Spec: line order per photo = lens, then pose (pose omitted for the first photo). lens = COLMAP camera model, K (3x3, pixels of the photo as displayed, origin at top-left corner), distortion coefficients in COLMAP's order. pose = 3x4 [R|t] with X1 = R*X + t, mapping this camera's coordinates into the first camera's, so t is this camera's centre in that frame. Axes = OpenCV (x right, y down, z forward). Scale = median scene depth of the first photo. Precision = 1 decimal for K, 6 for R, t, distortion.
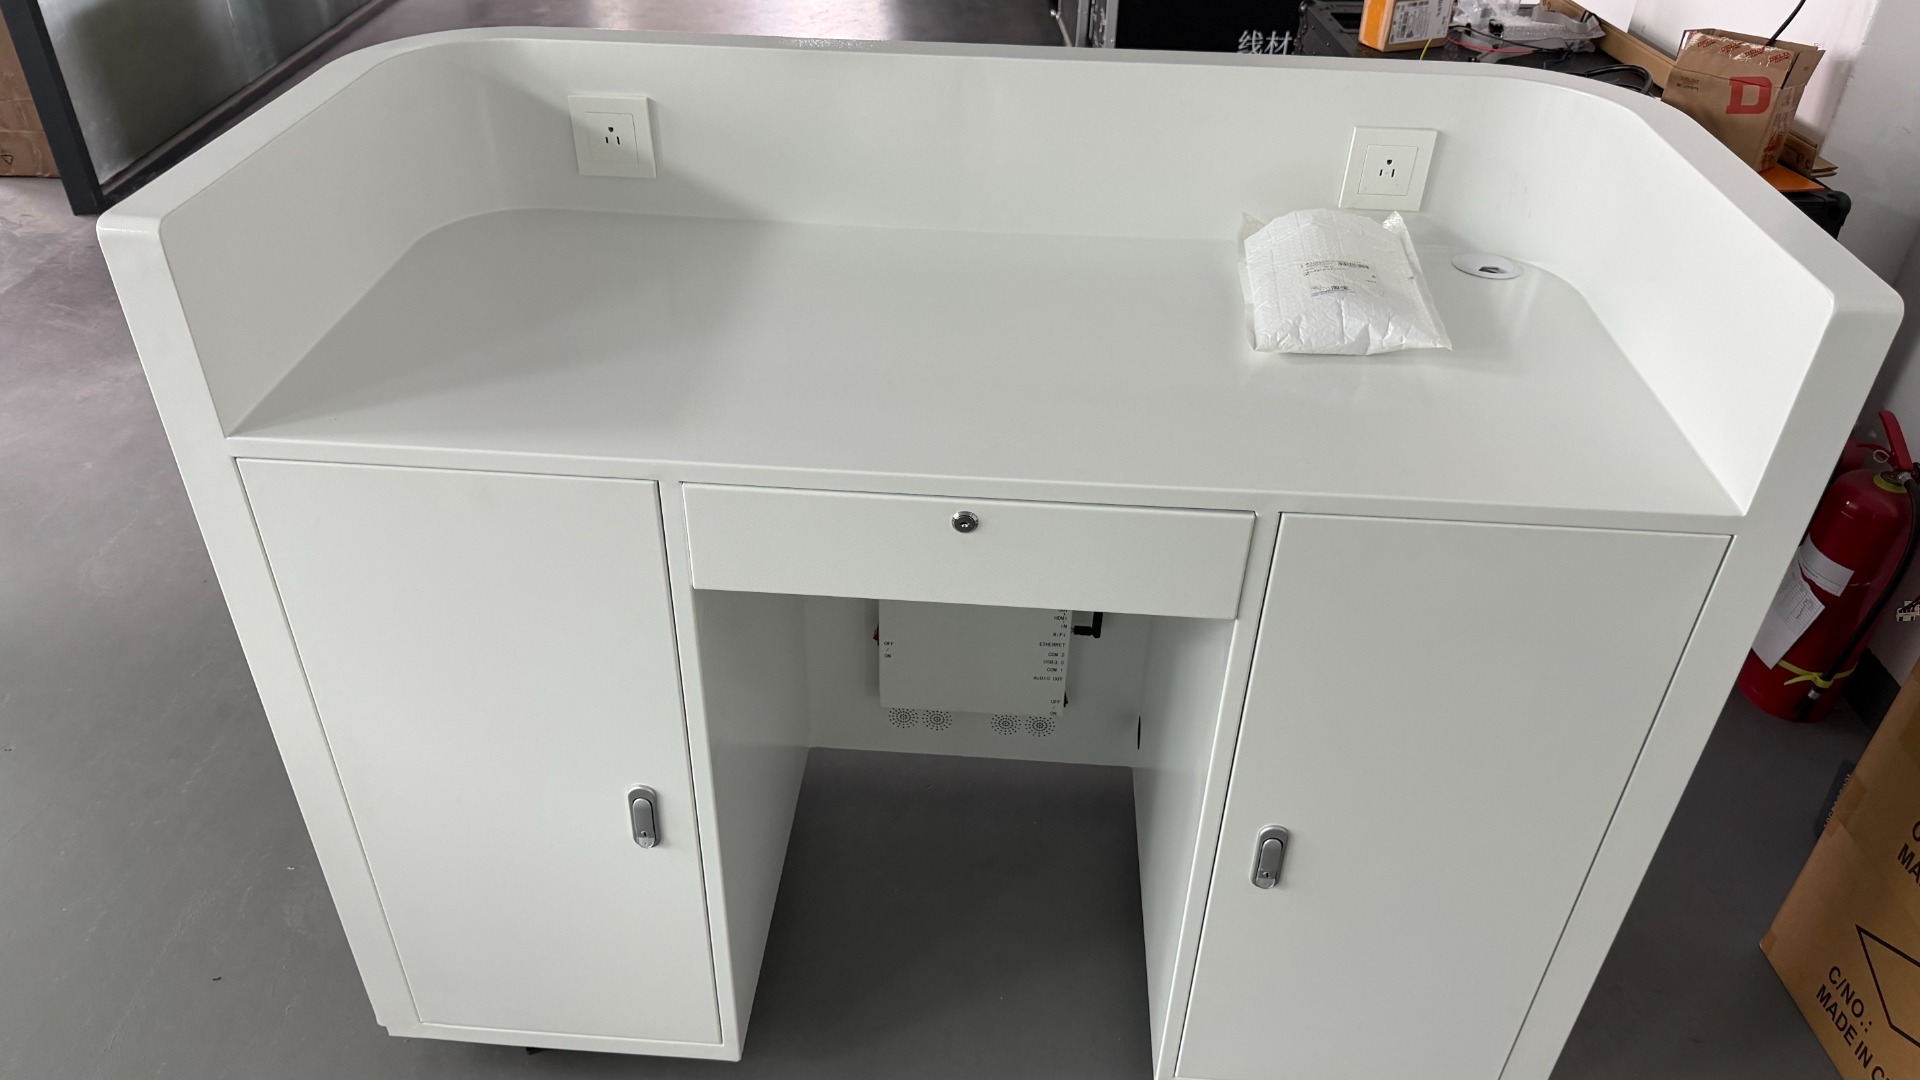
lens RADIAL K [[1353.1, 0, 960.0], [0, 1353.1, 540.0], [0, 0, 1]] dist [-0.004552, -0.006755]
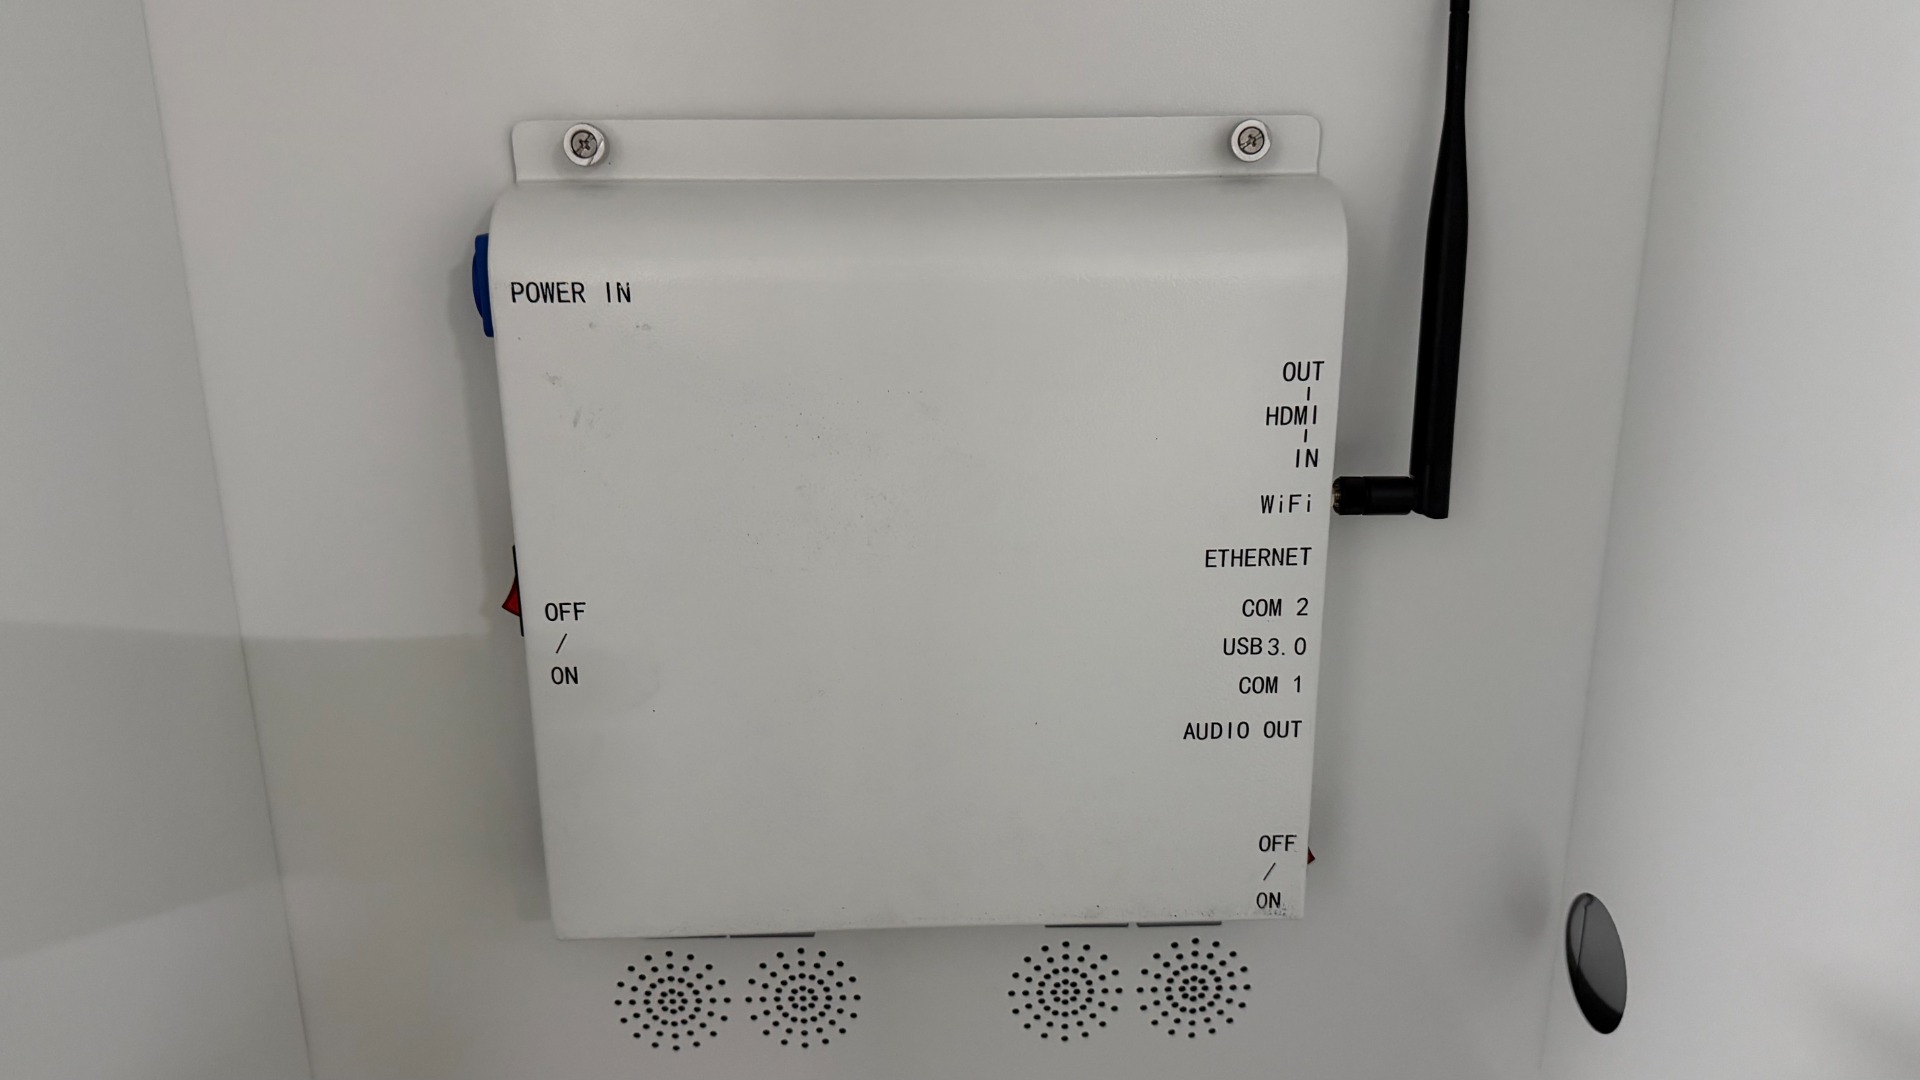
lens RADIAL K [[1353.1, 0, 960.0], [0, 1353.1, 540.0], [0, 0, 1]] dist [-0.004552, -0.006755]
pose [[0.996413, -0.049901, 0.068340, 0.000593], [0.070045, 0.939526, -0.335237, 0.148367], [-0.047479, 0.338822, 0.939652, 0.771278]]
